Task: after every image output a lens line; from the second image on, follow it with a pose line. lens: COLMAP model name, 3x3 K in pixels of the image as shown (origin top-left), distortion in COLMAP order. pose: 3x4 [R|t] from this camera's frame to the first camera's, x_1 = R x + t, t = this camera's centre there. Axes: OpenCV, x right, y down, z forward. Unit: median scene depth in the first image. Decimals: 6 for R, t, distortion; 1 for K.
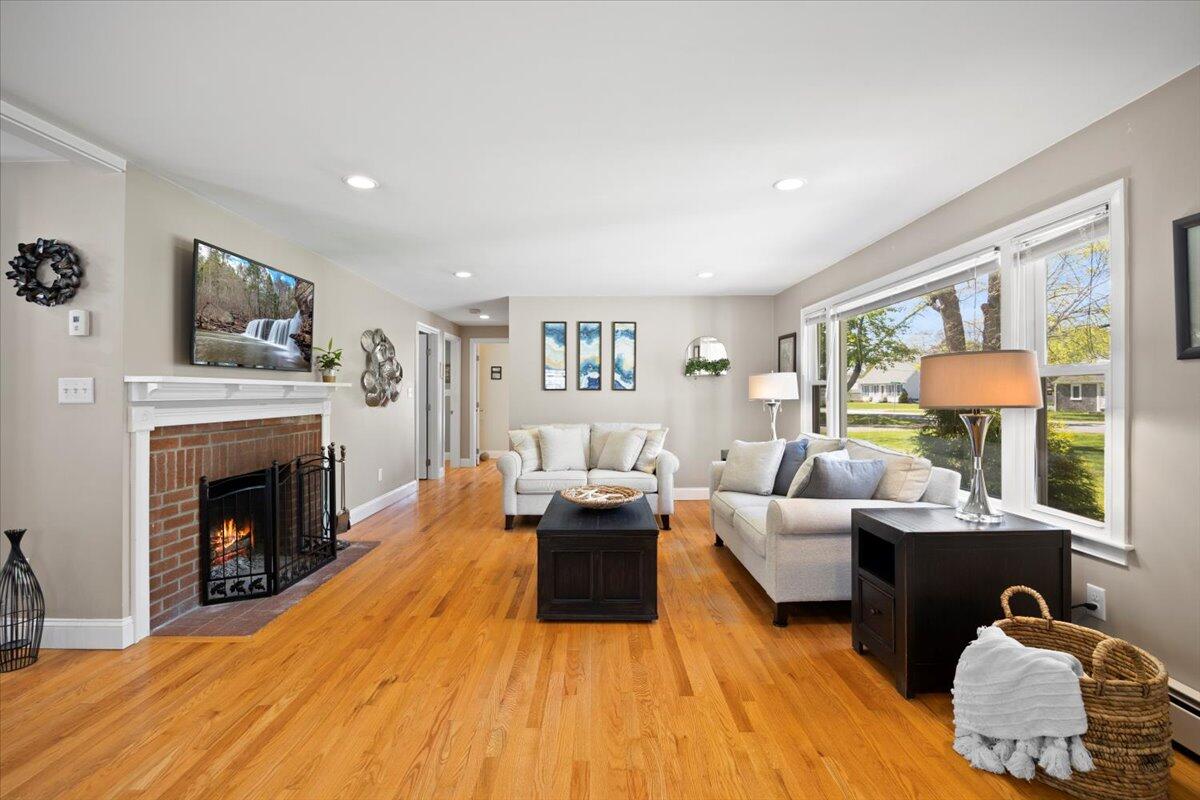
lens RADIAL K [[515.8, 0, 598.9], [0, 515.8, 393.2], [0, 0, 1]] dist [-0.027923, -0.000708]
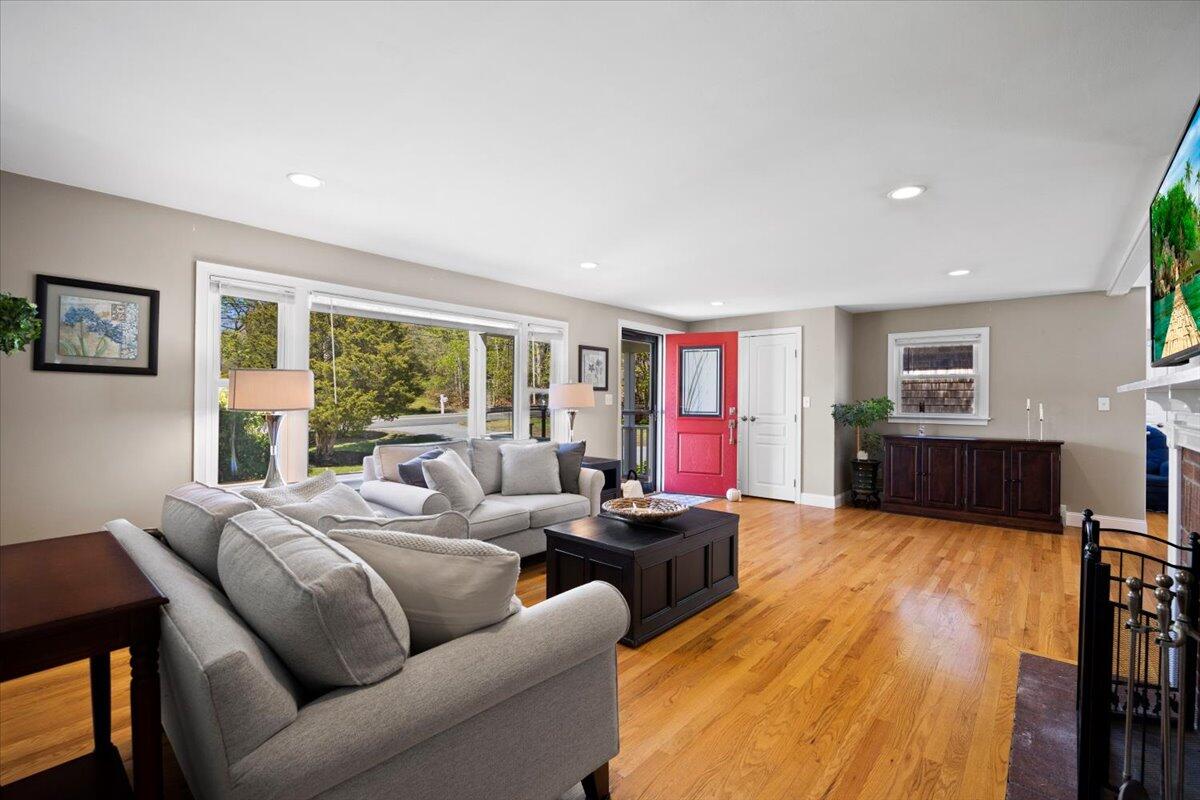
lens RADIAL K [[515.8, 0, 602.2], [0, 515.8, 402.7], [0, 0, 1]] dist [-0.027923, -0.000708]
pose [[-0.751963, -0.001482, 0.659203, -0.880752], [-0.003109, 0.999994, -0.001299, 0.012106], [-0.659198, -0.003027, -0.751964, 2.764160]]
